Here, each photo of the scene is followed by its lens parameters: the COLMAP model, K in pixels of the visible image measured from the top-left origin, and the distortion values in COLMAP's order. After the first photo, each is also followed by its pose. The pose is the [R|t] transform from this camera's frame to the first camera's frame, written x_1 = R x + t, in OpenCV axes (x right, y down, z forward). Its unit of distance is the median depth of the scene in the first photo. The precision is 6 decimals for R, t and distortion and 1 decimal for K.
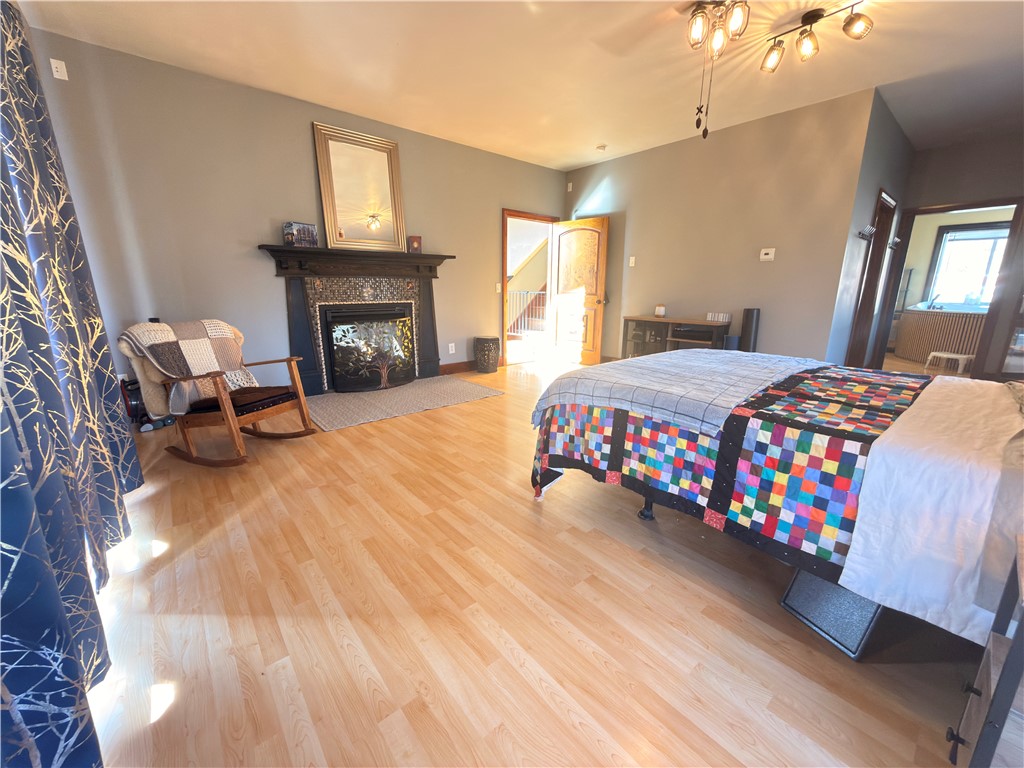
lens RADIAL K [[407.4, 0, 513.8], [0, 407.4, 382.1], [0, 0, 1]] dist [0.000477, -0.000044]
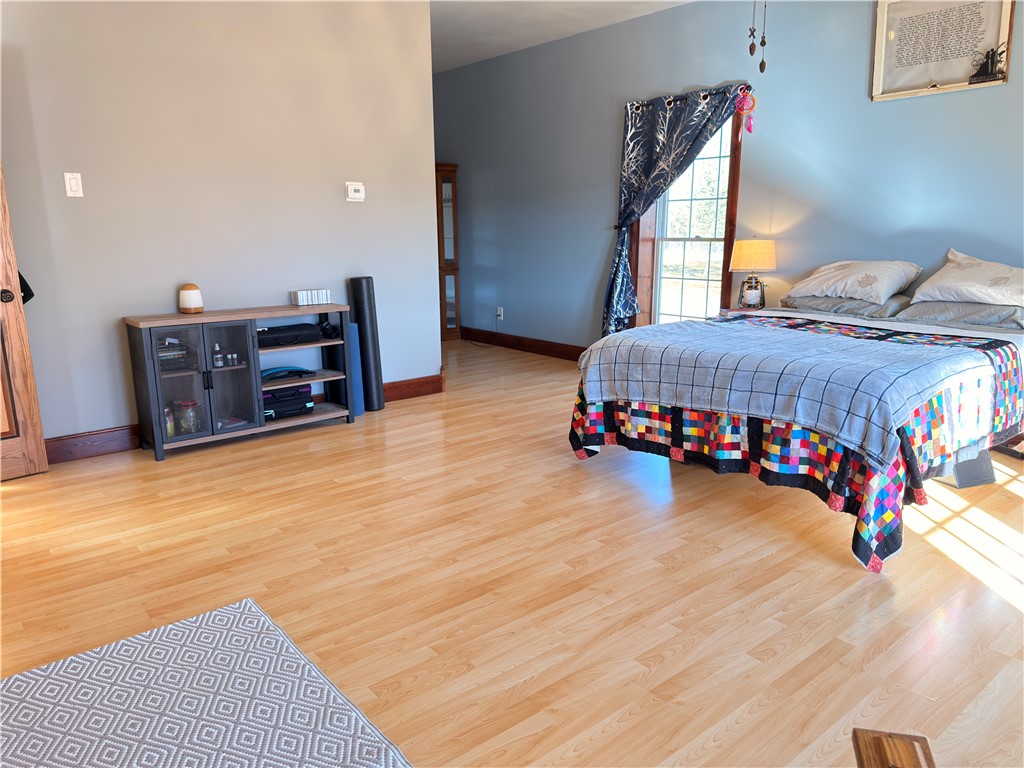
lens RADIAL K [[729.2, 0, 513.3], [0, 729.2, 390.0], [0, 0, 1]] dist [0.006176, -0.008749]
pose [[0.014269, -0.229136, 0.973290, -1.162693], [0.235017, 0.946888, 0.219475, -0.444728], [-0.971886, 0.225608, 0.067363, 1.584366]]
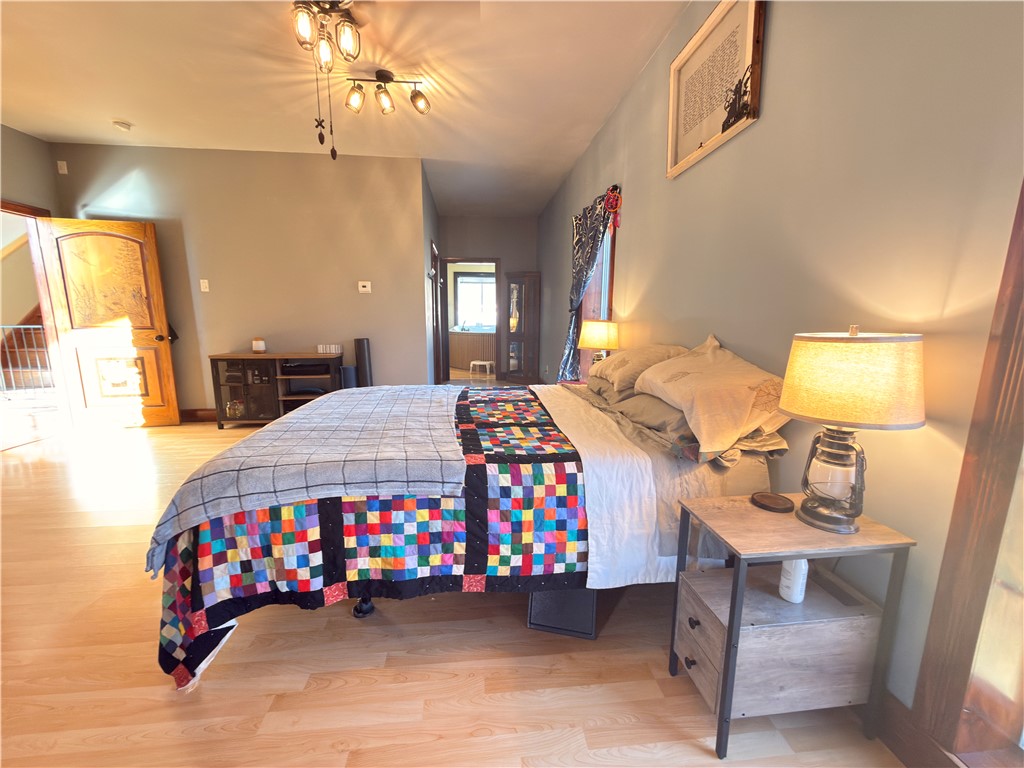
lens RADIAL K [[407.4, 0, 511.4], [0, 407.4, 383.4], [0, 0, 1]] dist [0.000477, -0.000044]
pose [[0.569644, -0.141158, 0.809679, -0.095537], [0.186361, 0.981666, 0.040028, -0.087696], [-0.800484, 0.128091, 0.585506, 0.247923]]
